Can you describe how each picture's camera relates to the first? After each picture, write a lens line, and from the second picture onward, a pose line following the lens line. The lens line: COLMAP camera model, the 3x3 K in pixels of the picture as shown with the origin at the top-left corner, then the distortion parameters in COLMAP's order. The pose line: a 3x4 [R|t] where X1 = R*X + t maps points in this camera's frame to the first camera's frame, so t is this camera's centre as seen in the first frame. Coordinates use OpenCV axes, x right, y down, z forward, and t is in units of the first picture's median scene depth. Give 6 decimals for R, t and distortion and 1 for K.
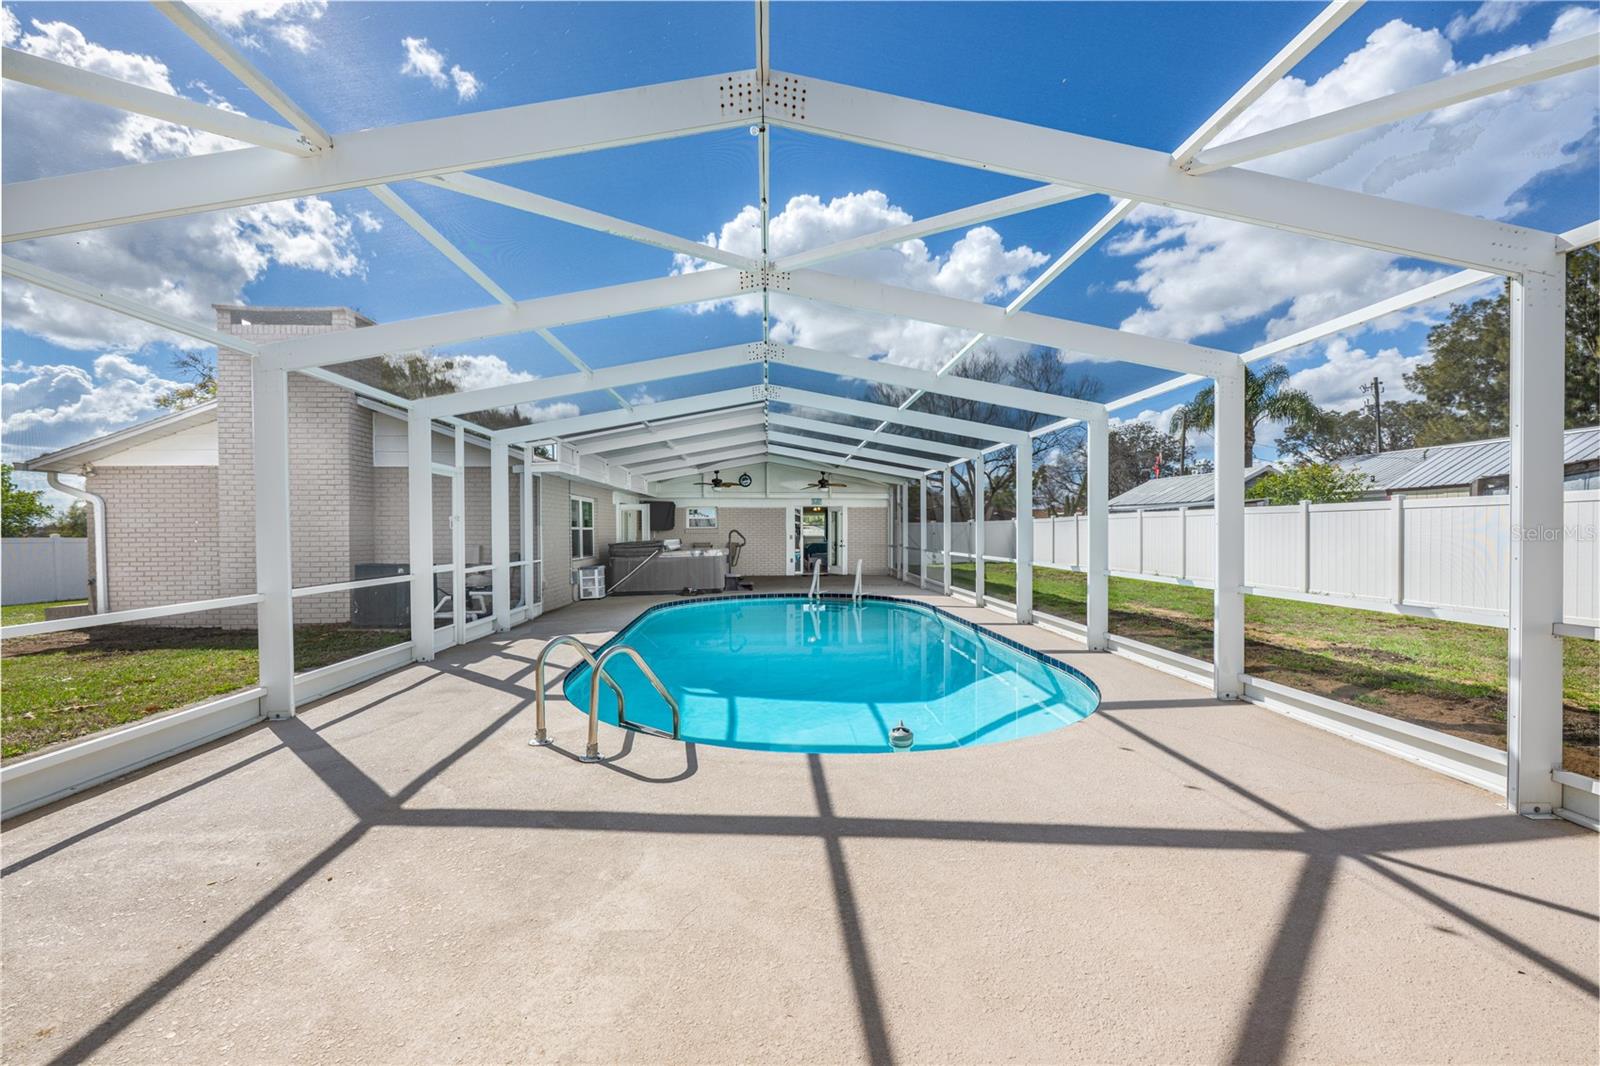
lens RADIAL K [[642.0, 0, 792.2], [0, 642.0, 537.1], [0, 0, 1]] dist [-0.001190, -0.000042]
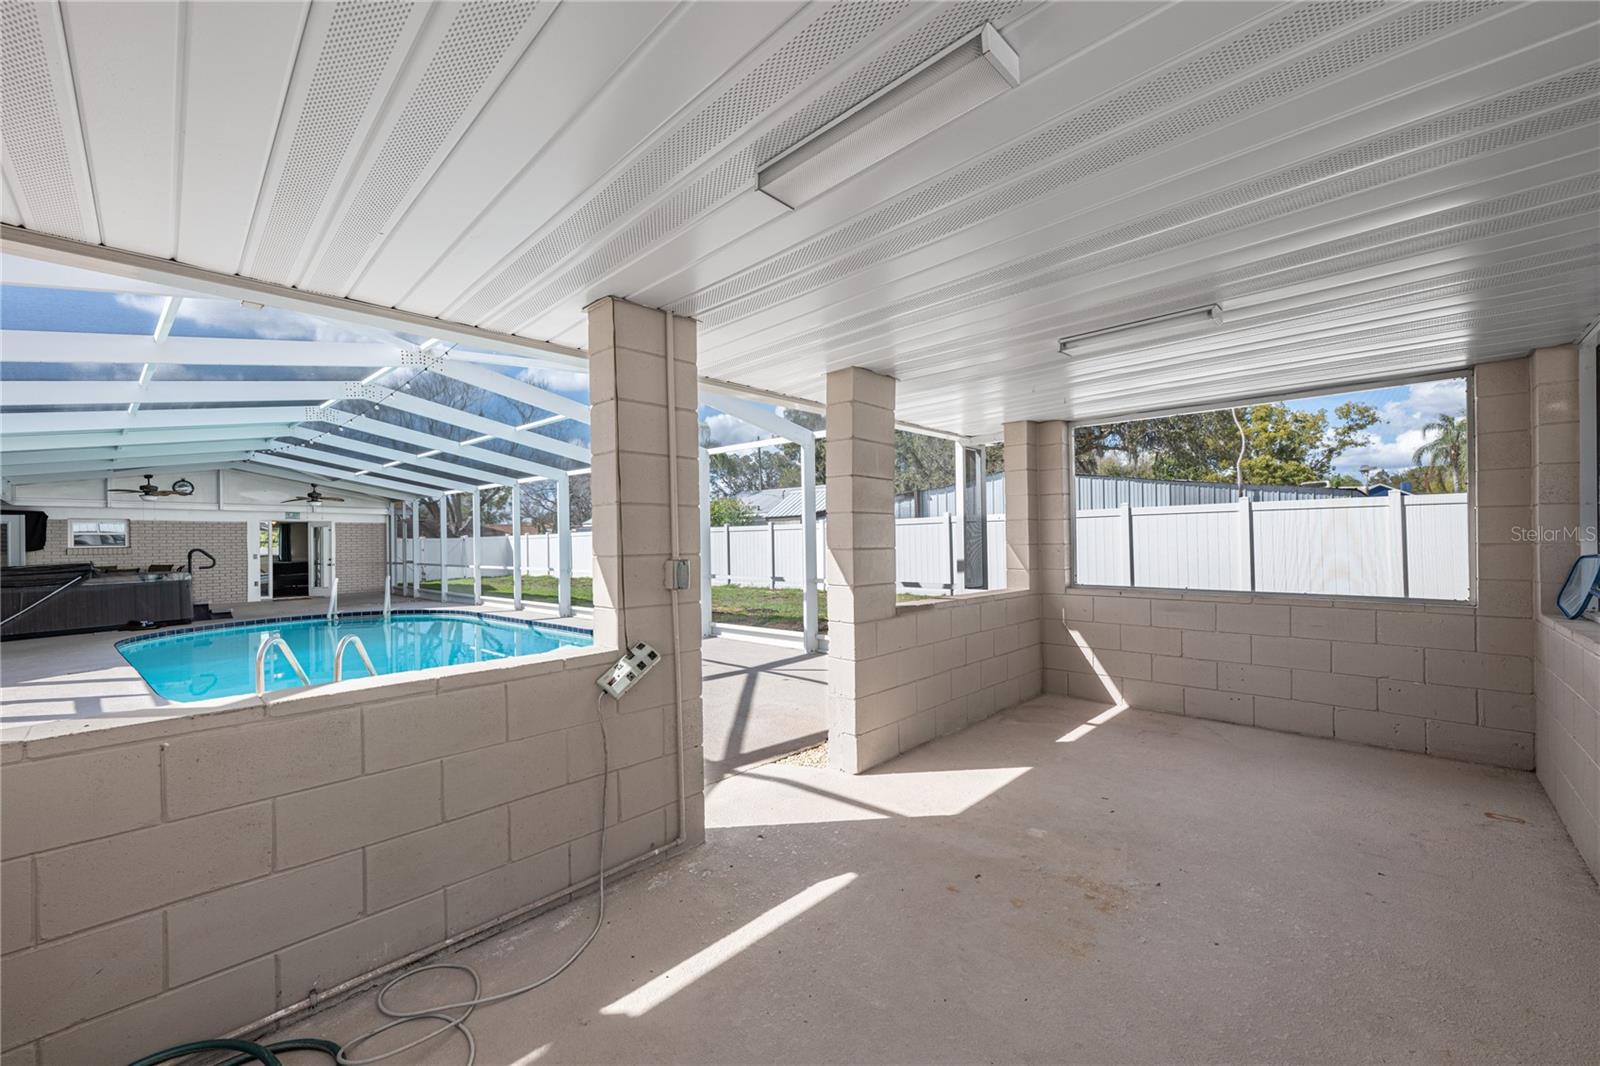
lens RADIAL K [[642.0, 0, 792.2], [0, 642.0, 537.1], [0, 0, 1]] dist [-0.001190, -0.000042]
pose [[0.704427, -0.001617, 0.709775, -0.150617], [0.017488, 0.999733, -0.015078, -0.000495], [-0.709561, 0.023034, 0.704267, -0.159265]]
